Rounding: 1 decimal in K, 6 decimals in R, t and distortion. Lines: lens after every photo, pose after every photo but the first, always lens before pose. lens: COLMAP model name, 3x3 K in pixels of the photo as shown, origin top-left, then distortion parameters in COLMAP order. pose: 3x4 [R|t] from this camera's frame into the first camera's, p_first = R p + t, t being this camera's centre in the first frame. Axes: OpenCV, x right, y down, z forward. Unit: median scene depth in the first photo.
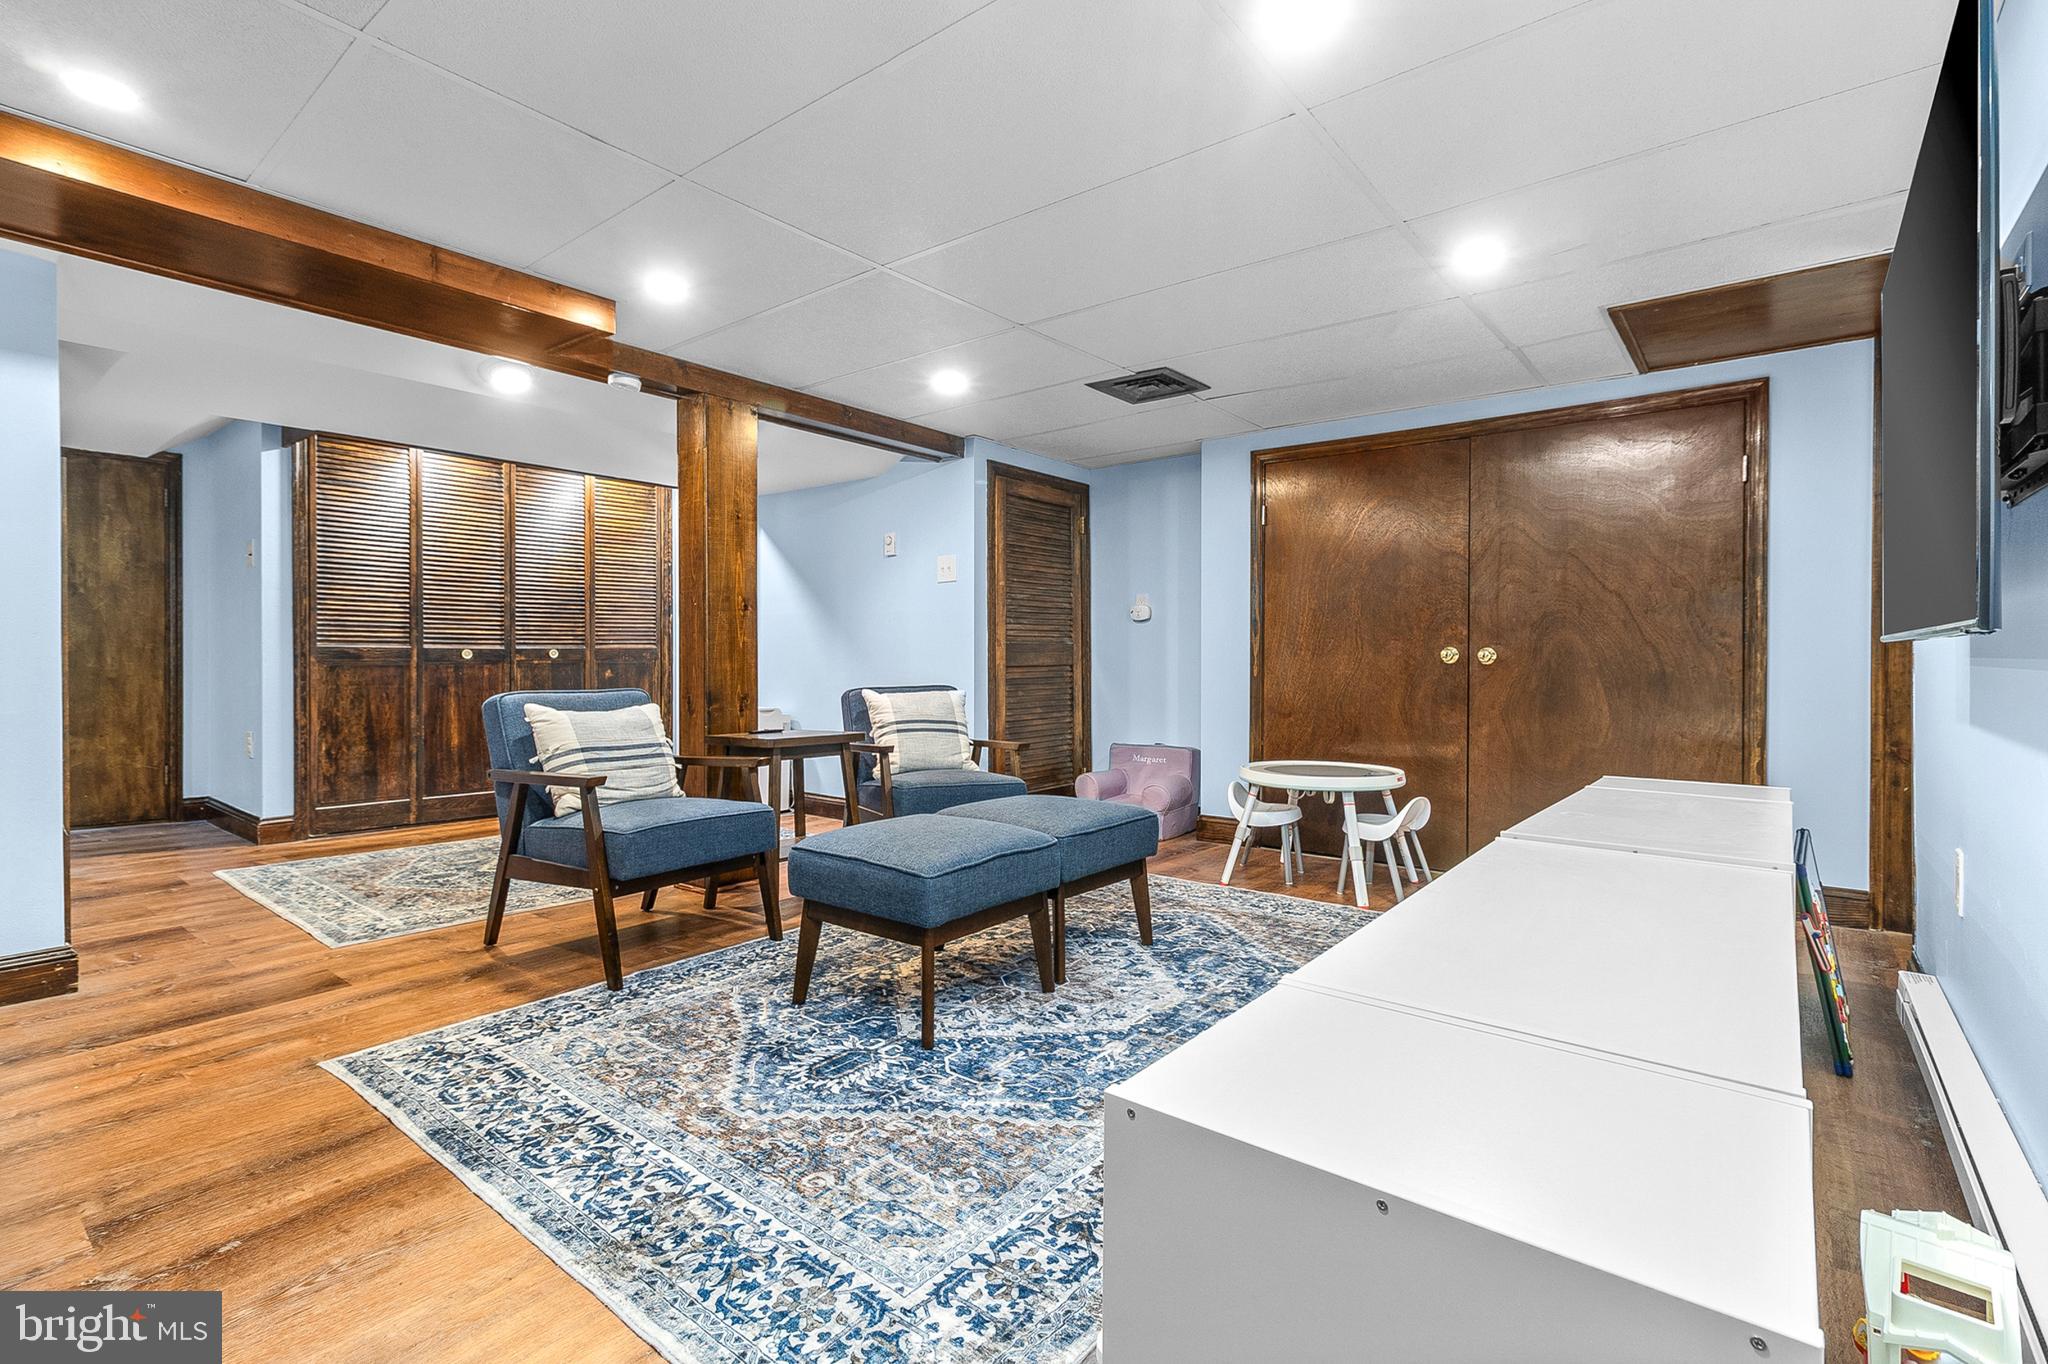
lens RADIAL K [[942.4, 0, 1035.9], [0, 942.4, 650.5], [0, 0, 1]] dist [0.010350, -0.000077]
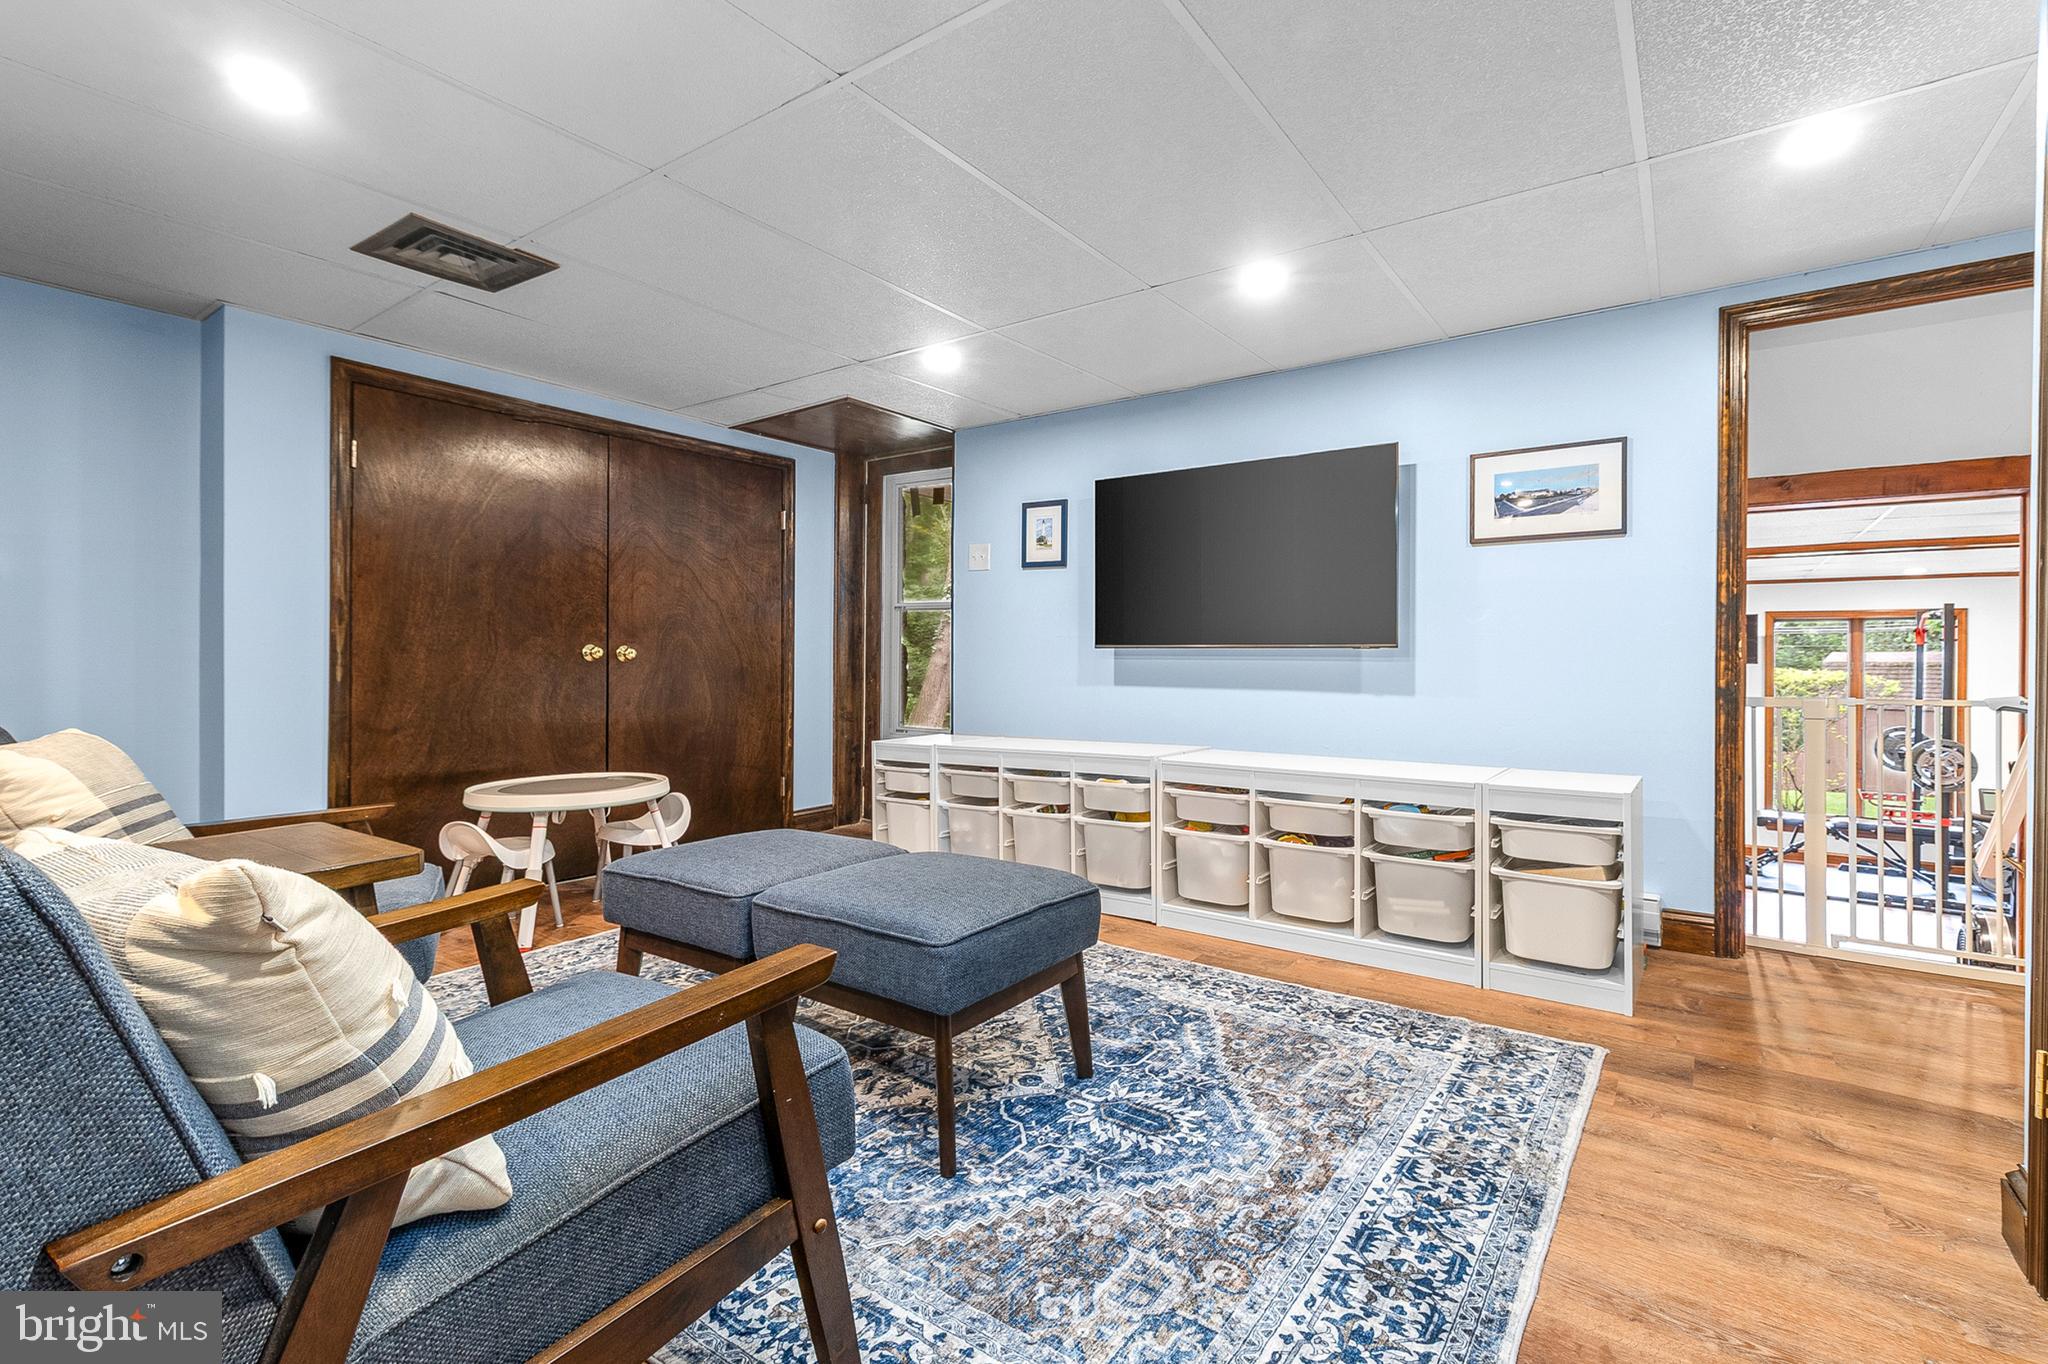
lens RADIAL K [[942.4, 0, 1035.9], [0, 942.4, 650.5], [0, 0, 1]] dist [0.010350, -0.000077]
pose [[-0.051941, 0.005839, 0.998633, -1.164450], [-0.008854, 0.999941, -0.006307, 0.009779], [-0.998611, -0.009169, -0.051886, 1.230593]]
